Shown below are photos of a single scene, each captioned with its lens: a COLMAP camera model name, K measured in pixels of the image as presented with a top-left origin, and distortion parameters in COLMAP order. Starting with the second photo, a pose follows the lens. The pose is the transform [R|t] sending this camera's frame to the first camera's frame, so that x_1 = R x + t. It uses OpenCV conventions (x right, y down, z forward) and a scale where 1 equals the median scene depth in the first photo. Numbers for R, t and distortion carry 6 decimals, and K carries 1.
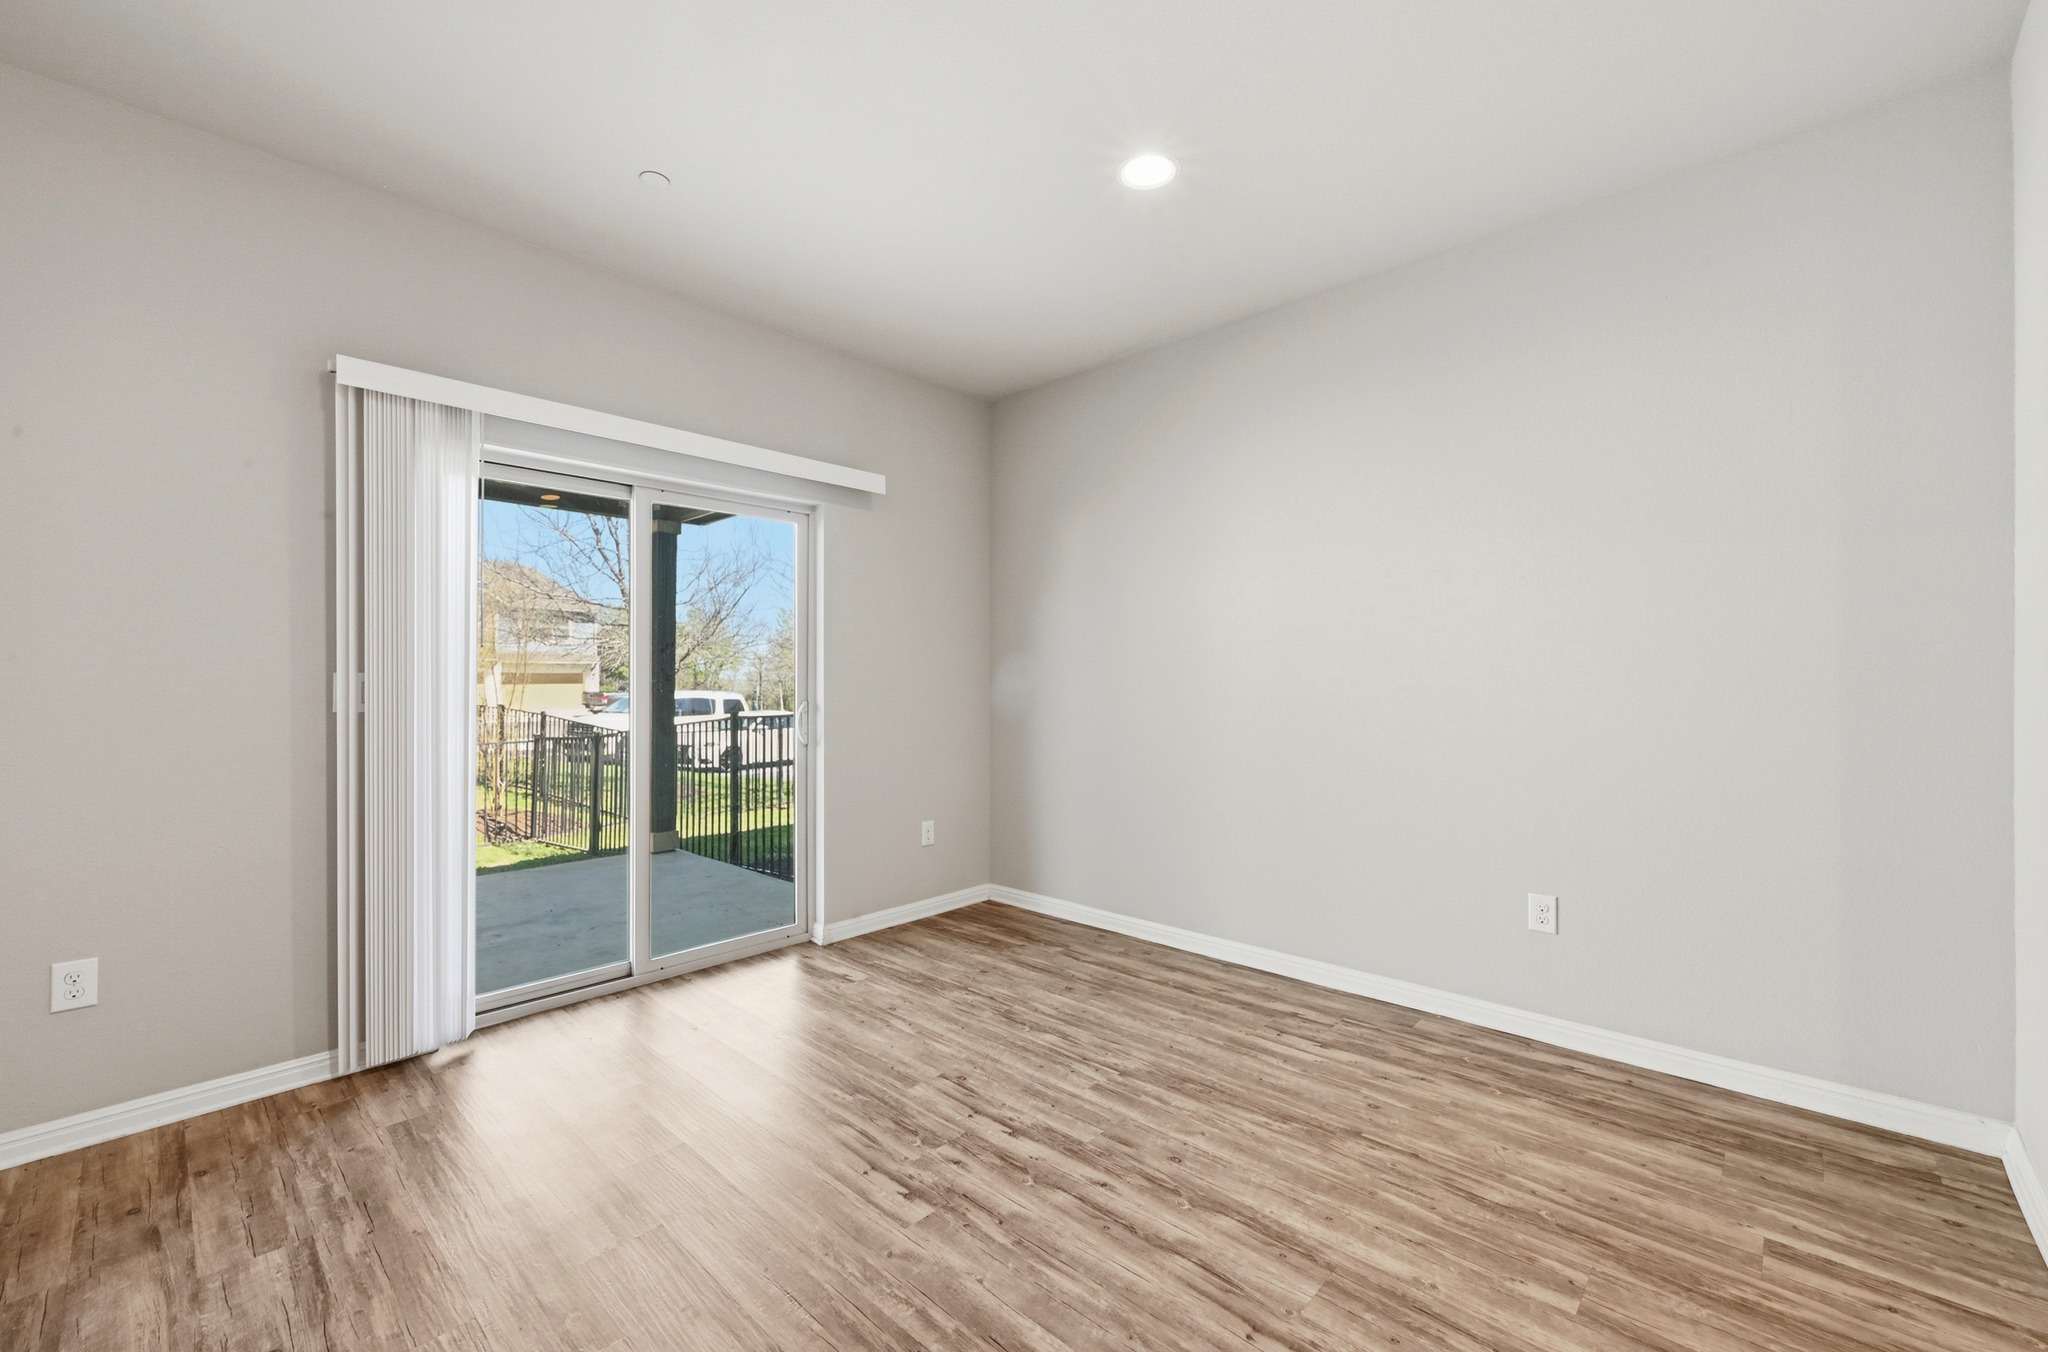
lens RADIAL K [[820.7, 0, 1026.3], [0, 820.7, 683.4], [0, 0, 1]] dist [-0.001115, 0.000250]
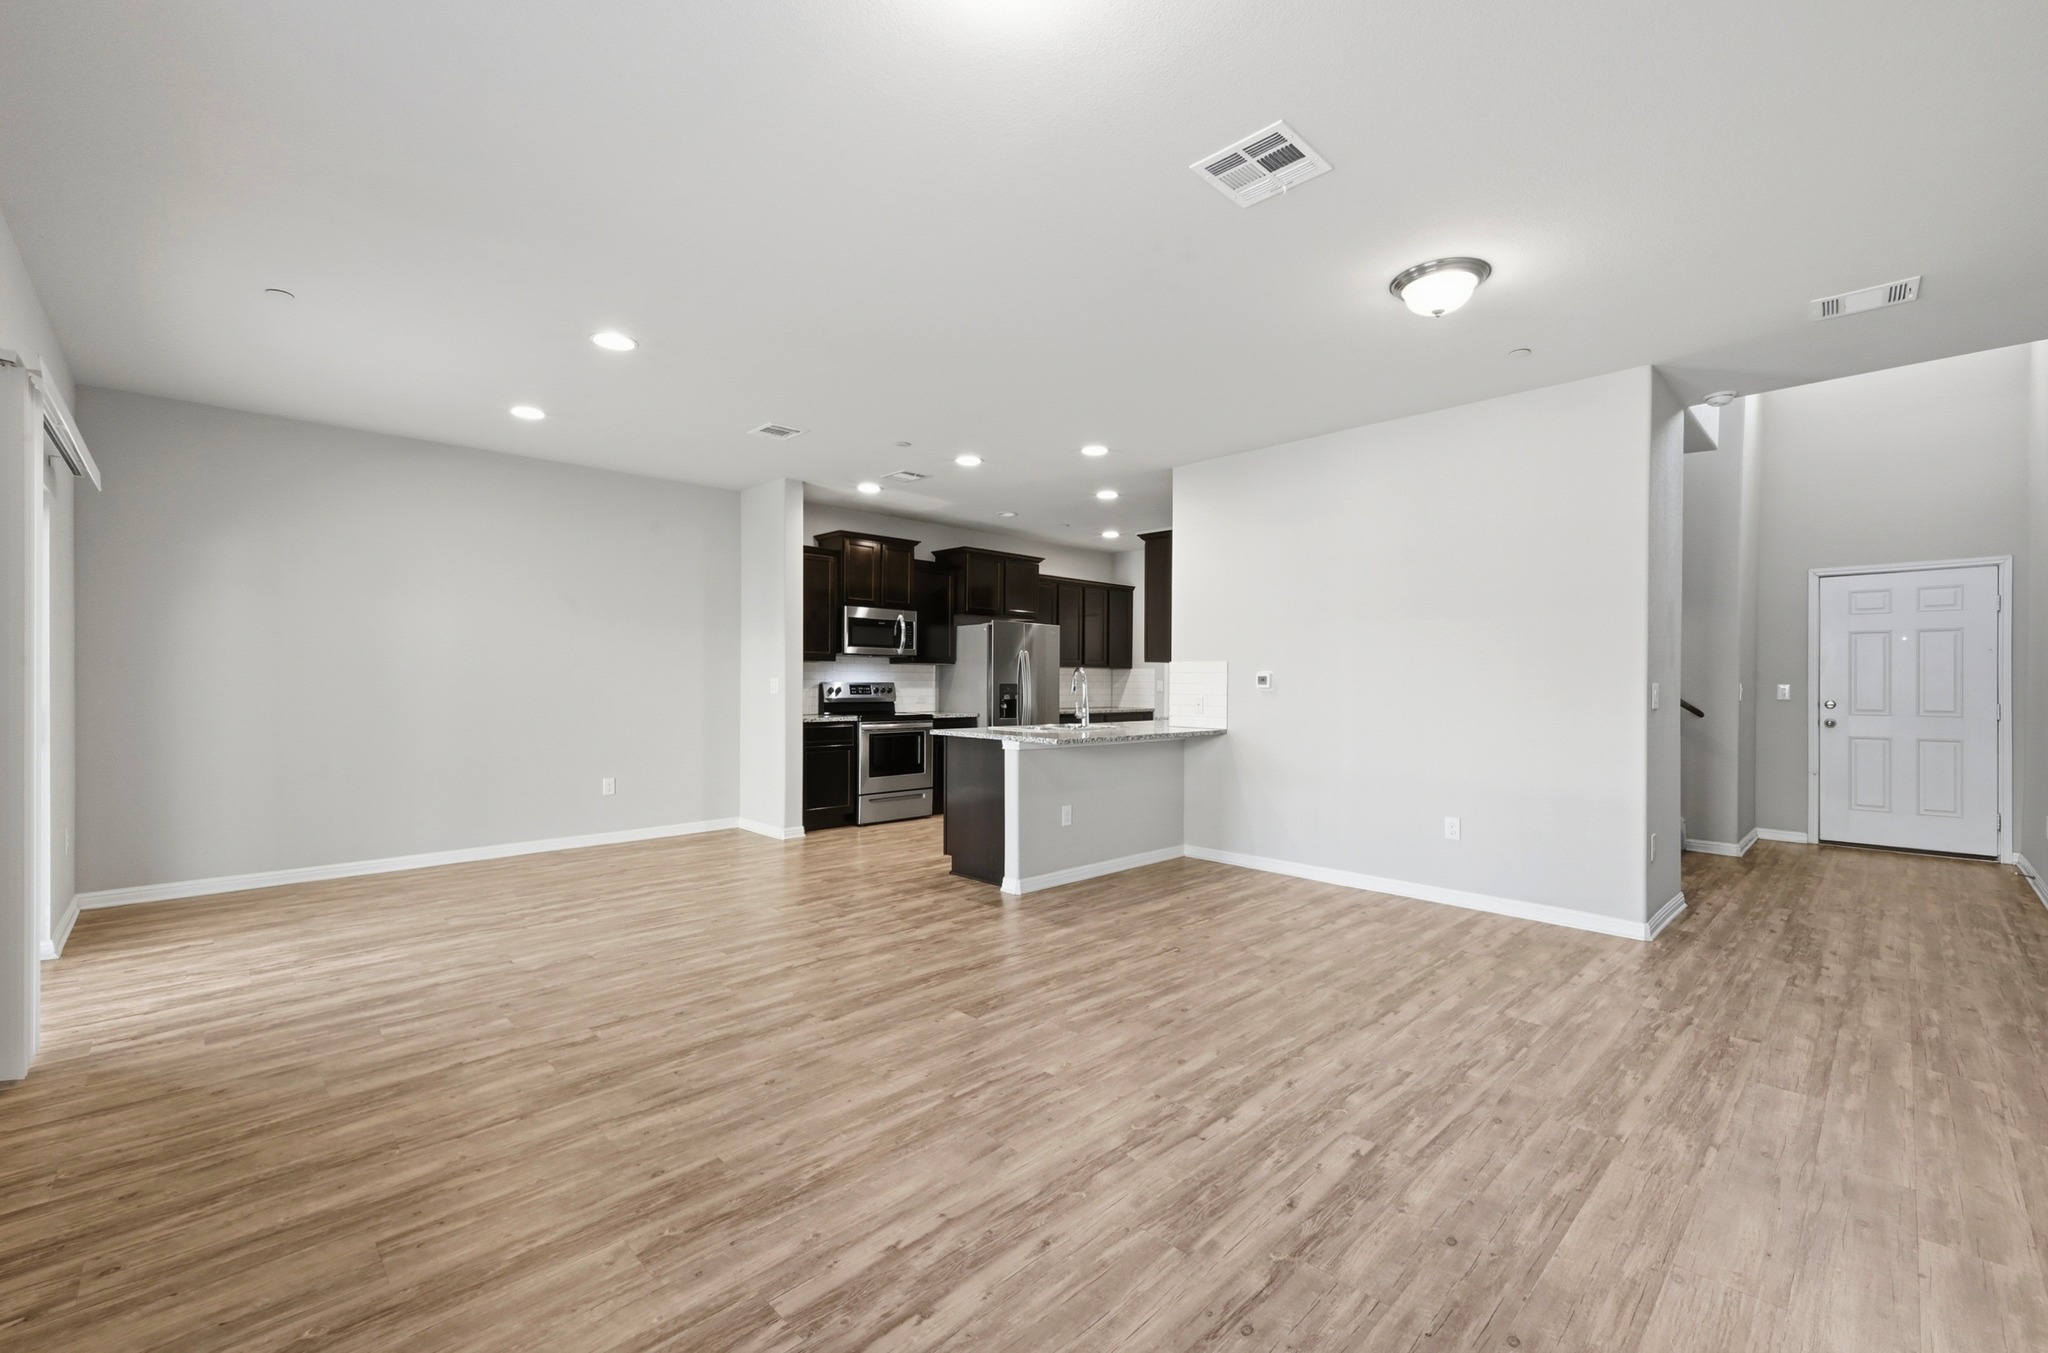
lens RADIAL K [[847.0, 0, 1024.0], [0, 847.0, 676.5], [0, 0, 1]] dist [0.000099, 0.000034]
pose [[0.044329, 0.008061, 0.998984, -2.214176], [-0.001678, 0.999967, -0.007995, -0.000128], [-0.999016, -0.001322, 0.044341, -0.302290]]
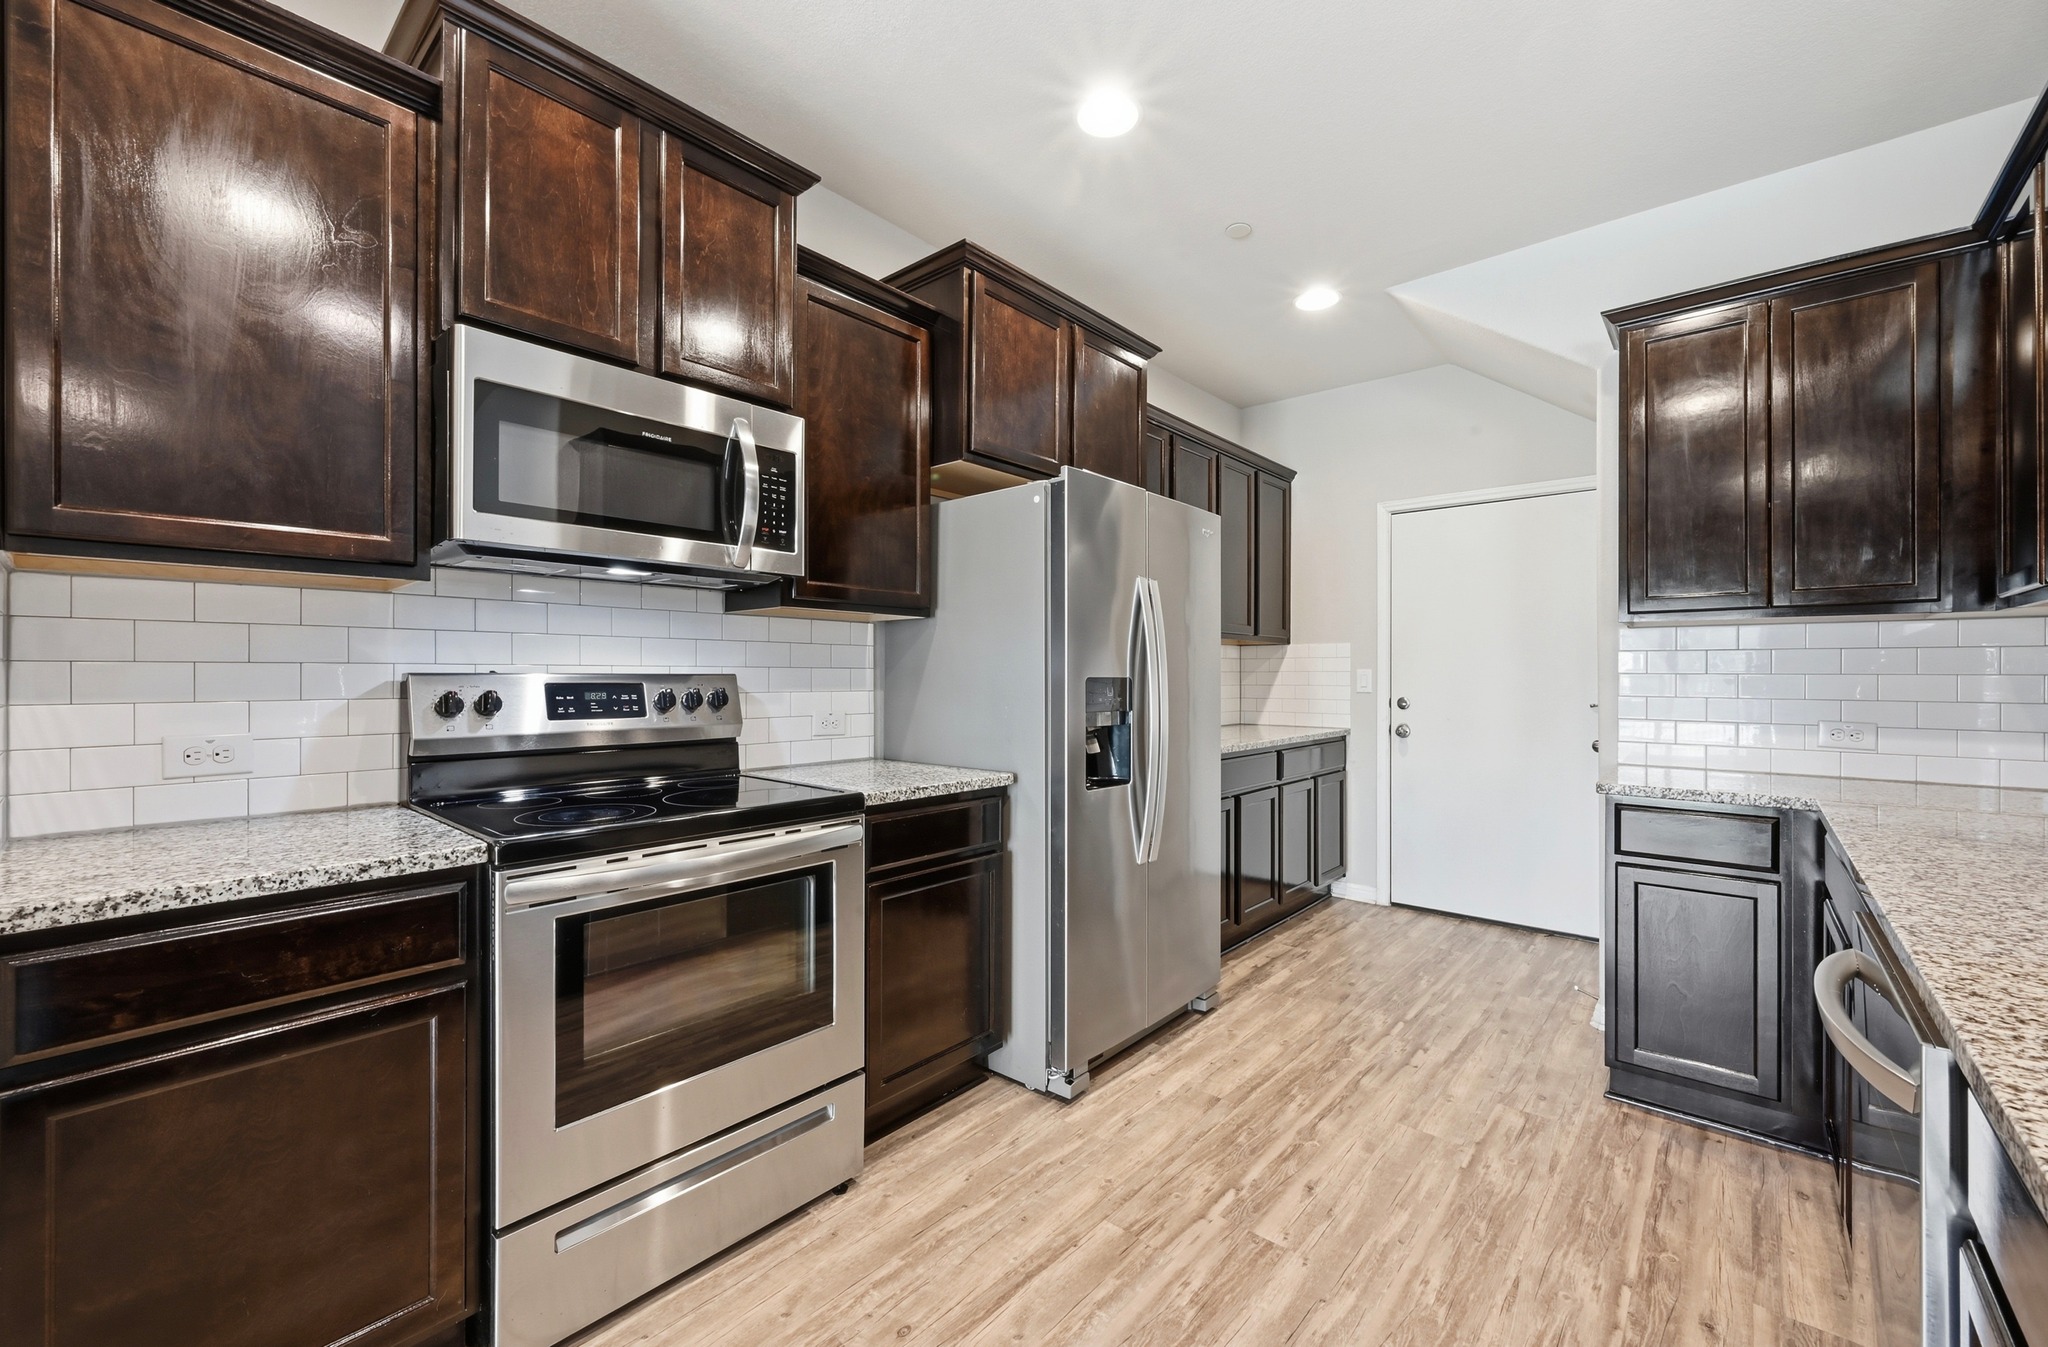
lens RADIAL K [[812.9, 0, 1024.0], [0, 812.9, 673.5], [0, 0, 1]] dist [-0.000090, 0.000052]
pose [[-0.035121, -0.000739, 0.999383, 0.585437], [0.000247, 1.000000, 0.000748, -0.003868], [-0.999383, 0.000274, -0.035121, 0.118237]]
